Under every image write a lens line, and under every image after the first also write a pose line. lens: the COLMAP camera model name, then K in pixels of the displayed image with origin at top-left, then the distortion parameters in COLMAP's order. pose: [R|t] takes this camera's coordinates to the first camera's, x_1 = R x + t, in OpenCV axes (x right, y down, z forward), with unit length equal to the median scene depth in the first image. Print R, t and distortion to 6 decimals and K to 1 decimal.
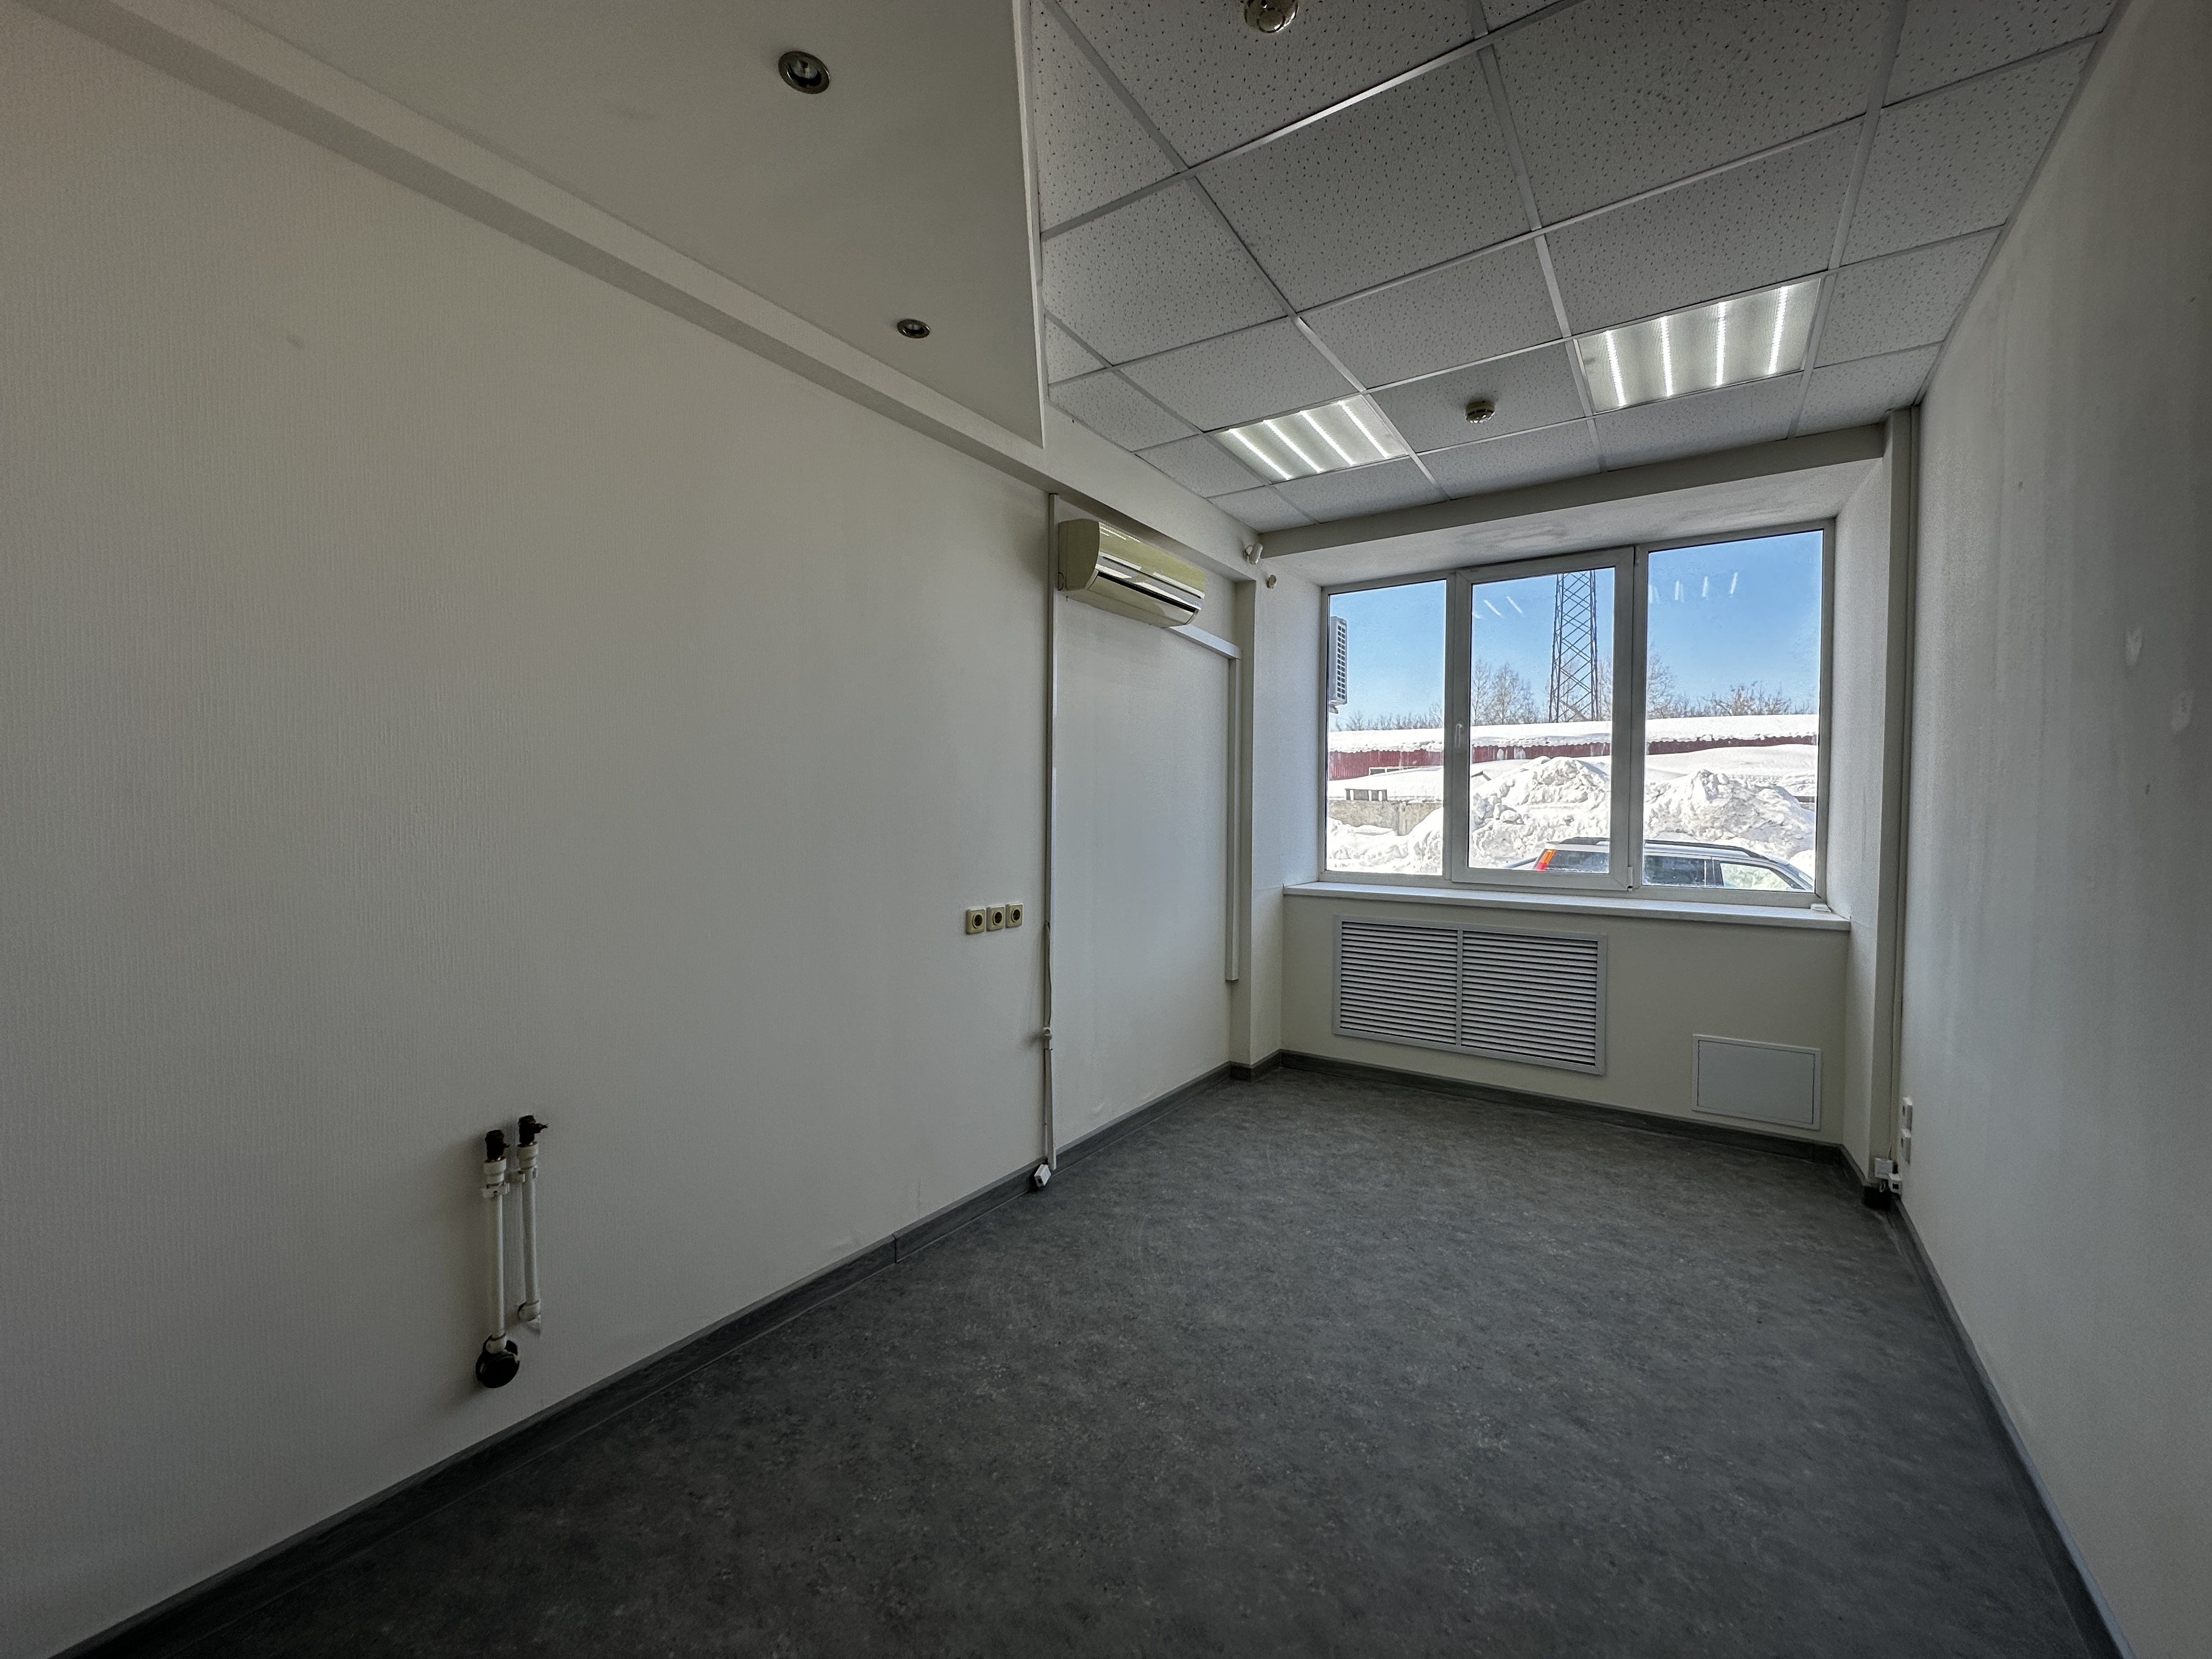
lens RADIAL K [[880.3, 0, 1104.7], [0, 880.3, 832.7], [0, 0, 1]] dist [0.003593, -0.001363]
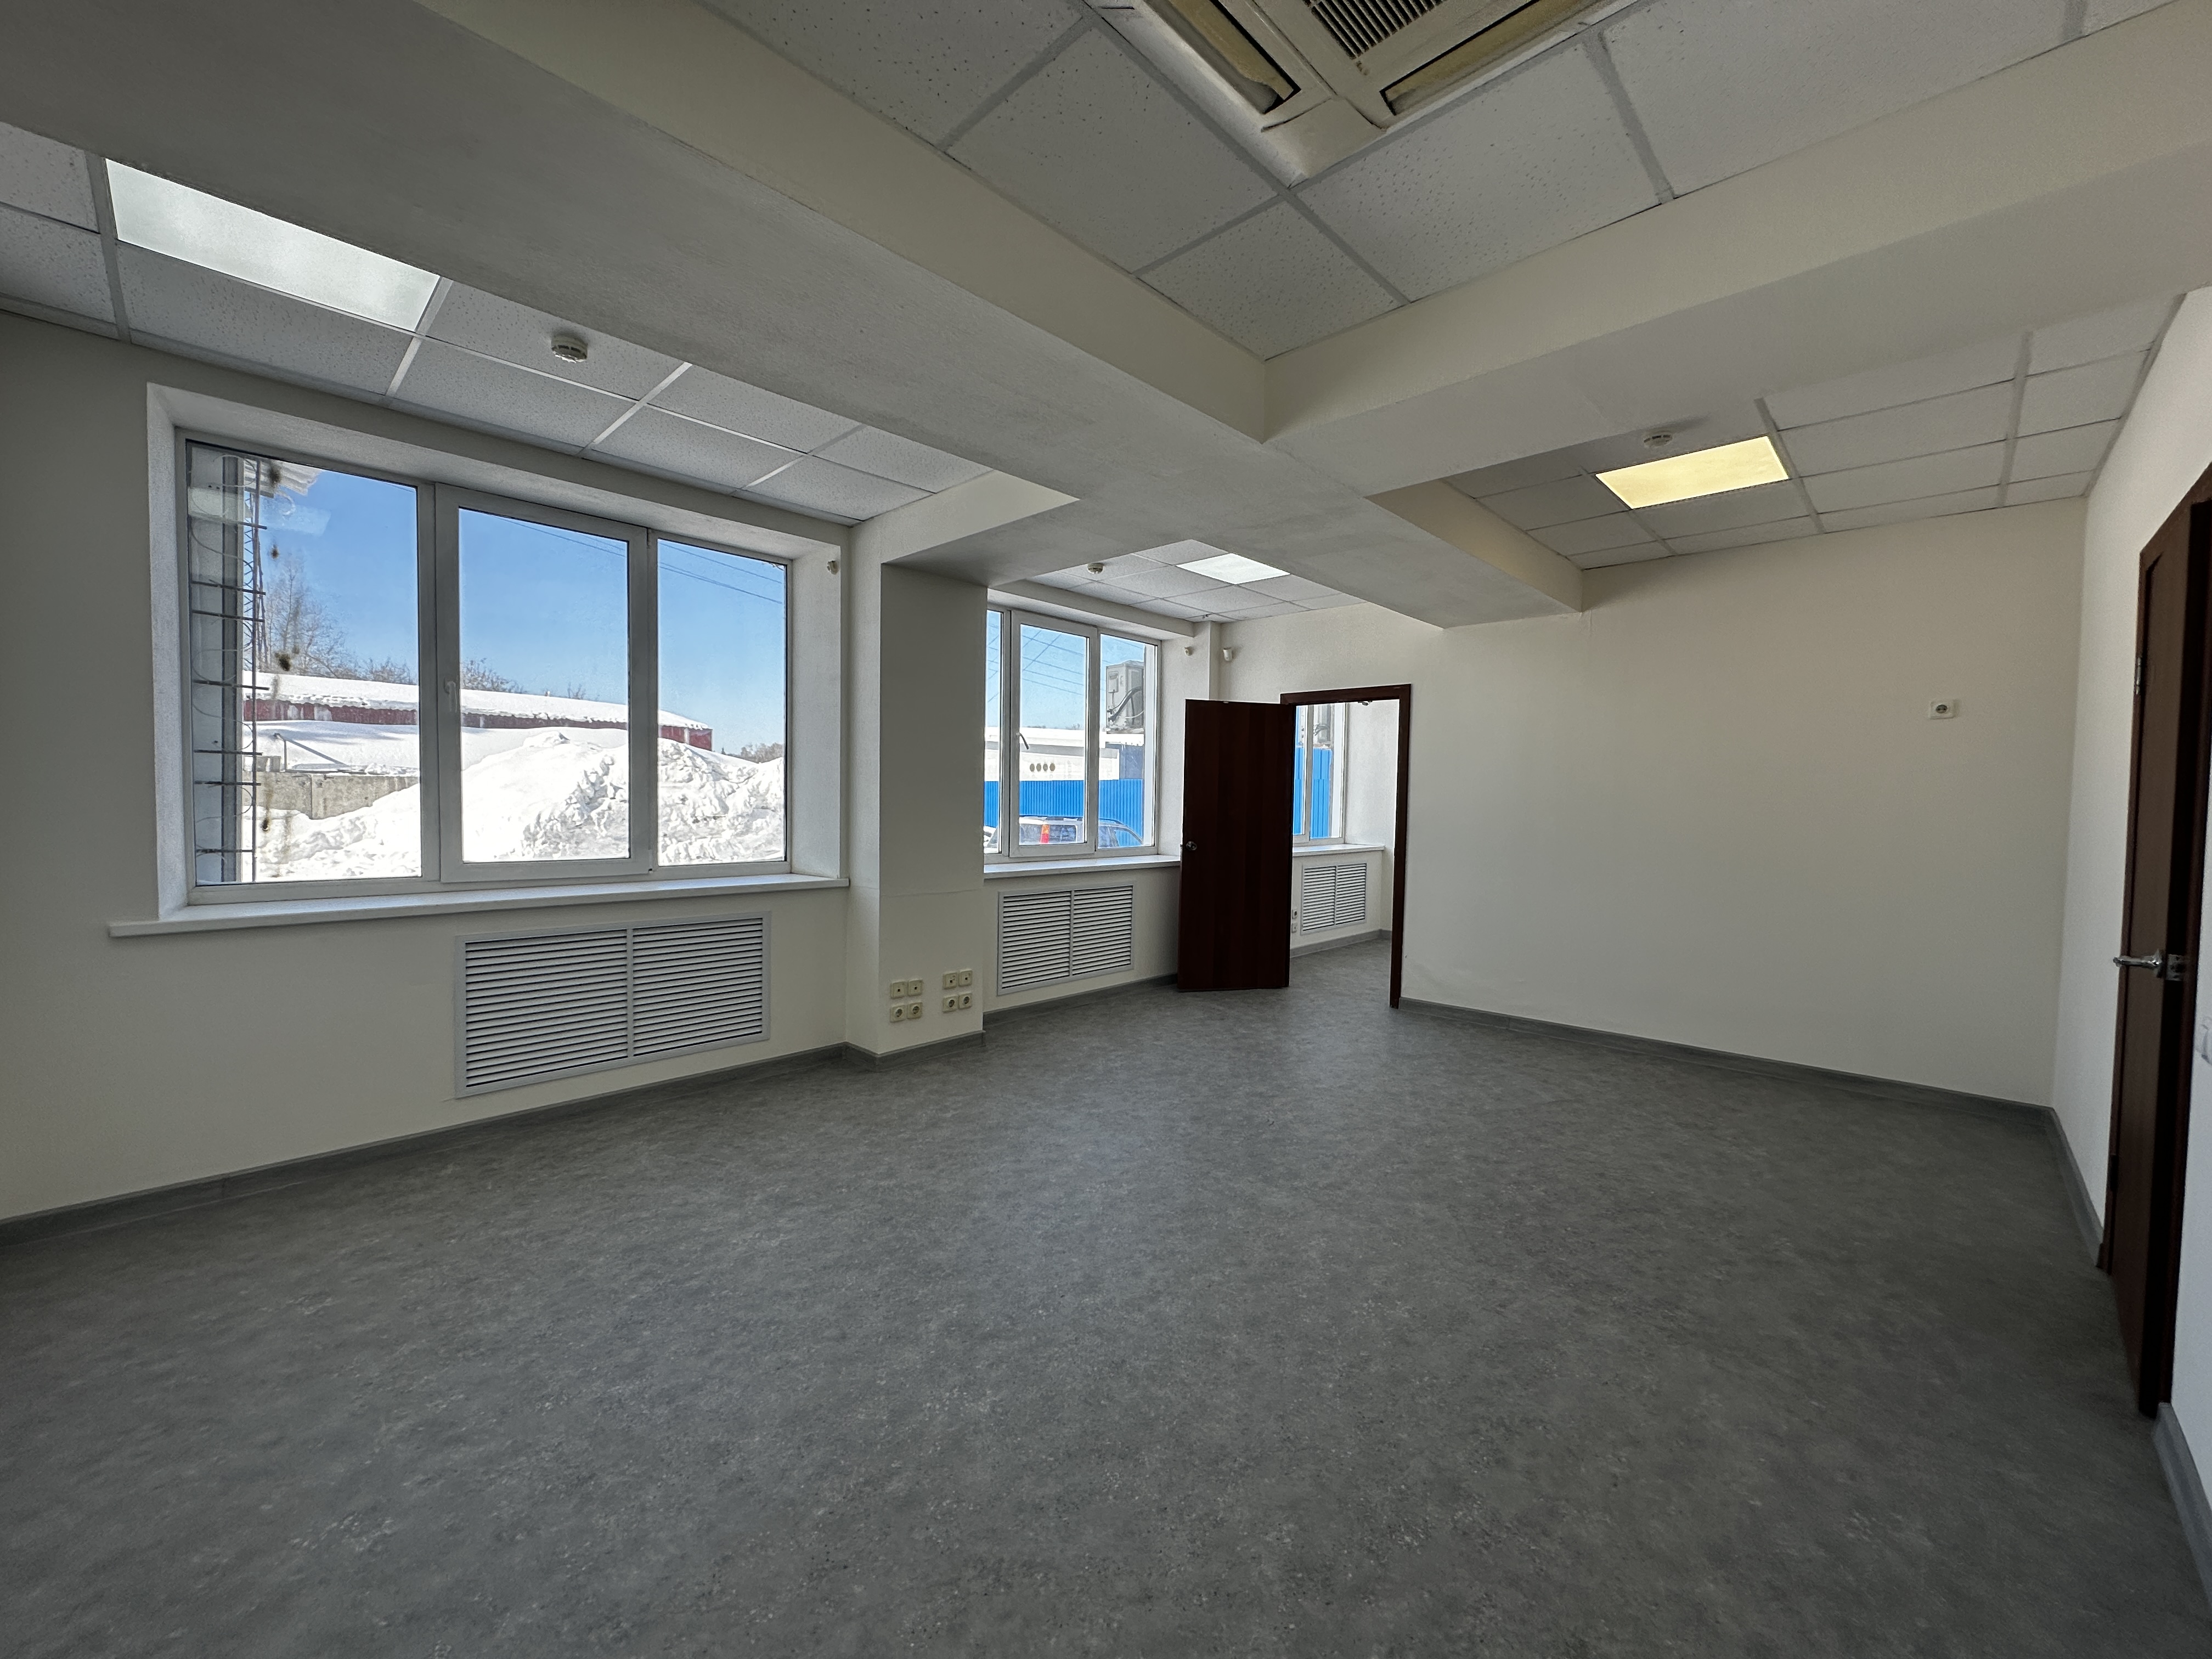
lens RADIAL K [[880.3, 0, 1102.4], [0, 880.3, 823.8], [0, 0, 1]] dist [0.003593, -0.001363]
pose [[0.158948, -0.039056, 0.986514, -0.263073], [0.013311, 0.999211, 0.037414, -0.009769], [-0.987197, 0.007185, 0.159342, 0.180901]]
